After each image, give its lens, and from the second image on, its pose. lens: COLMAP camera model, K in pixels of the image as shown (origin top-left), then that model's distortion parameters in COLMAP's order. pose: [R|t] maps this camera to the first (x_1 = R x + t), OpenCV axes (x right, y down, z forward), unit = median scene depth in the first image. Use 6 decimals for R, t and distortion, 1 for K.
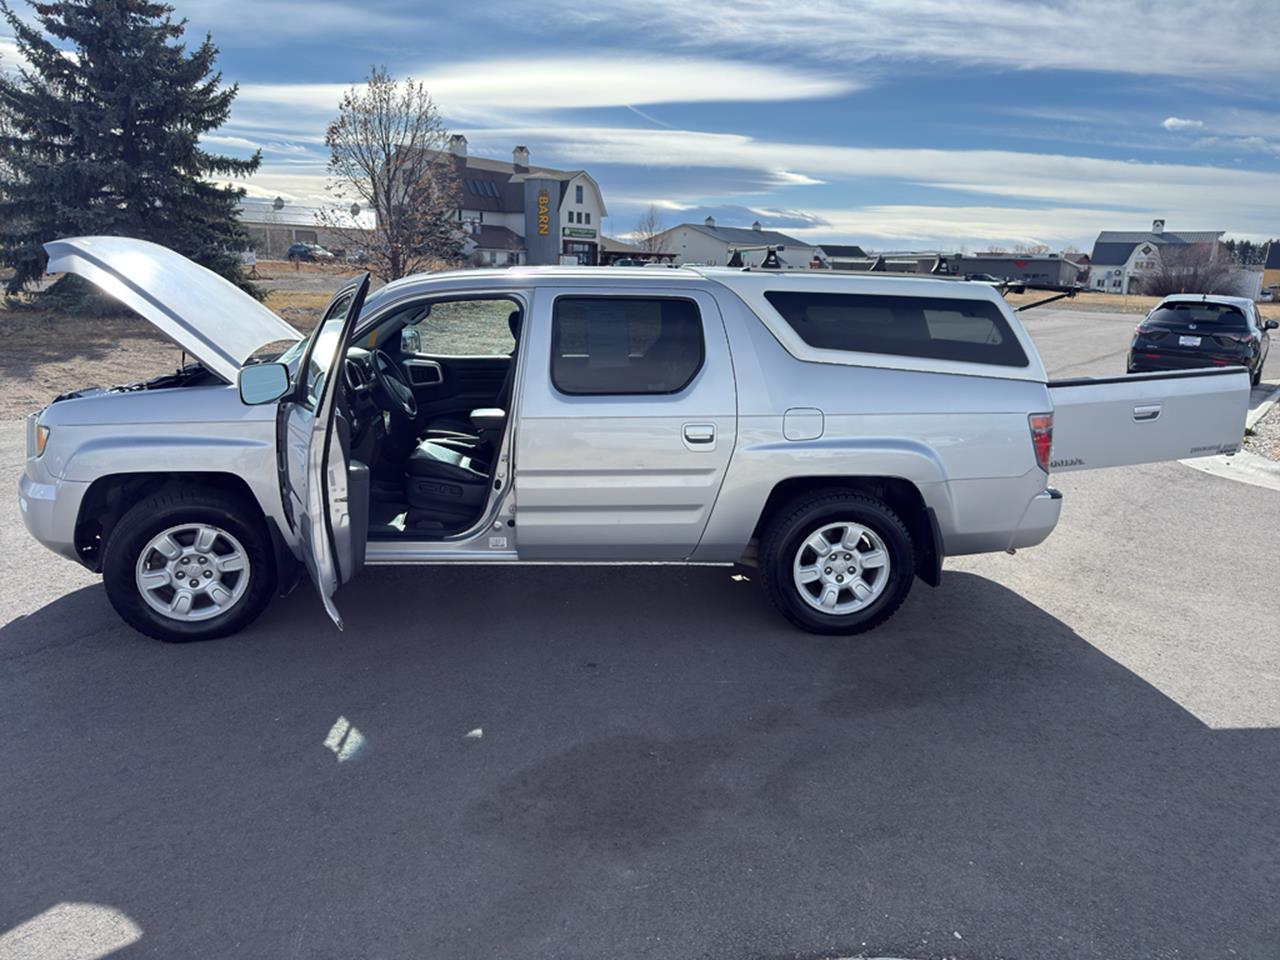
lens RADIAL K [[940.6, 0, 655.2], [0, 940.6, 483.3], [0, 0, 1]] dist [0.037863, -0.046961]
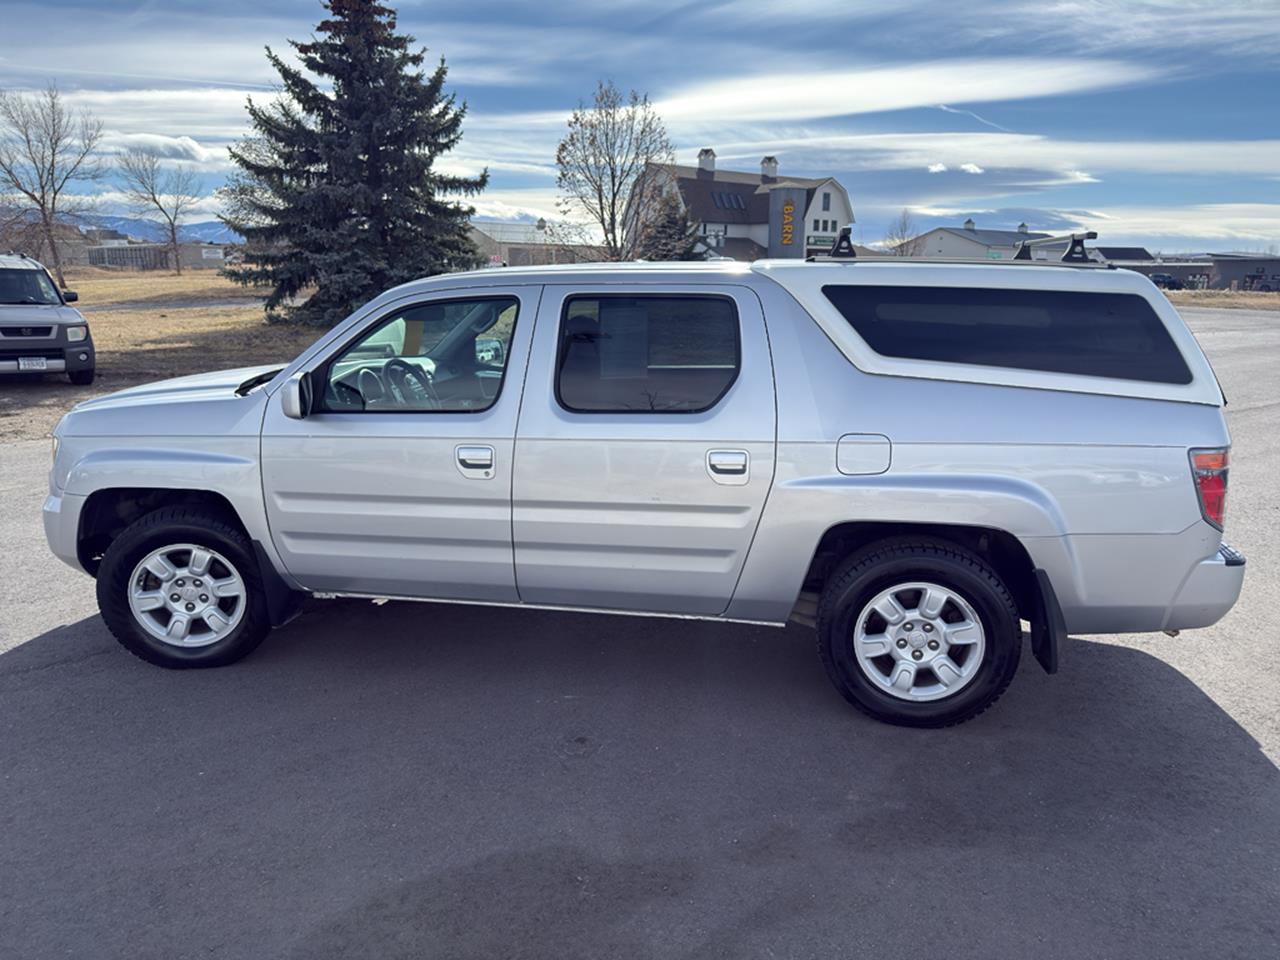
lens RADIAL K [[964.2, 0, 640.0], [0, 964.2, 480.0], [0, 0, 1]] dist [0.052164, -0.114075]
pose [[0.968438, 0.033726, -0.246962, 0.166777], [-0.038384, 0.999164, -0.014070, -0.022182], [0.246281, 0.023105, 0.968923, 0.169591]]
